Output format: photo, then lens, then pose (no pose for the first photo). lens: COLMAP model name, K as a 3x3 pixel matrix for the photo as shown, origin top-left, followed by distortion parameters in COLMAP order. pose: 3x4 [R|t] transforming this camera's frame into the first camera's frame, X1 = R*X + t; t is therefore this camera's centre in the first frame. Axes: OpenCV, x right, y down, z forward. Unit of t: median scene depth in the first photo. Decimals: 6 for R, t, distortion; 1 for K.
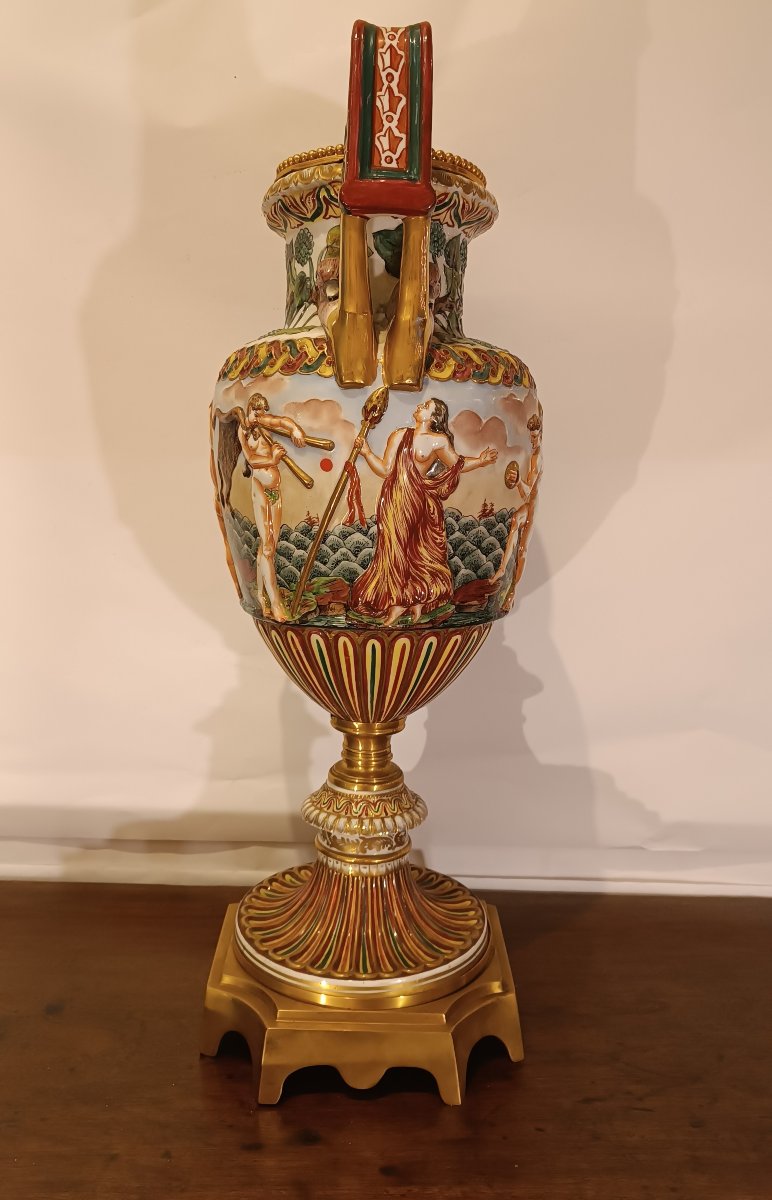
lens RADIAL K [[996.5, 0, 381.4], [0, 996.5, 527.6], [0, 0, 1]] dist [-0.003494, -0.015667]
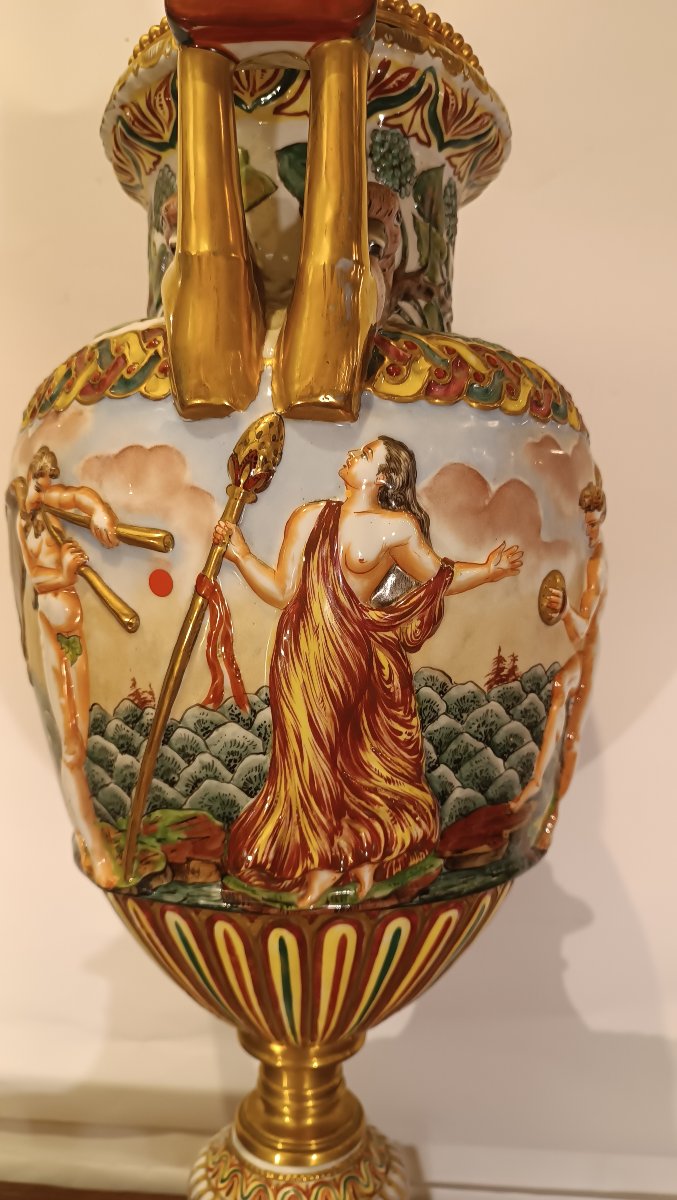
lens RADIAL K [[874.7, 0, 338.5], [0, 874.7, 600.0], [0, 0, 1]] dist [0.002426, -0.032990]
pose [[0.996755, -0.016378, -0.078814, 0.059961], [0.011867, 0.998283, -0.057360, -0.028623], [0.079618, 0.056239, 0.995238, 0.568828]]
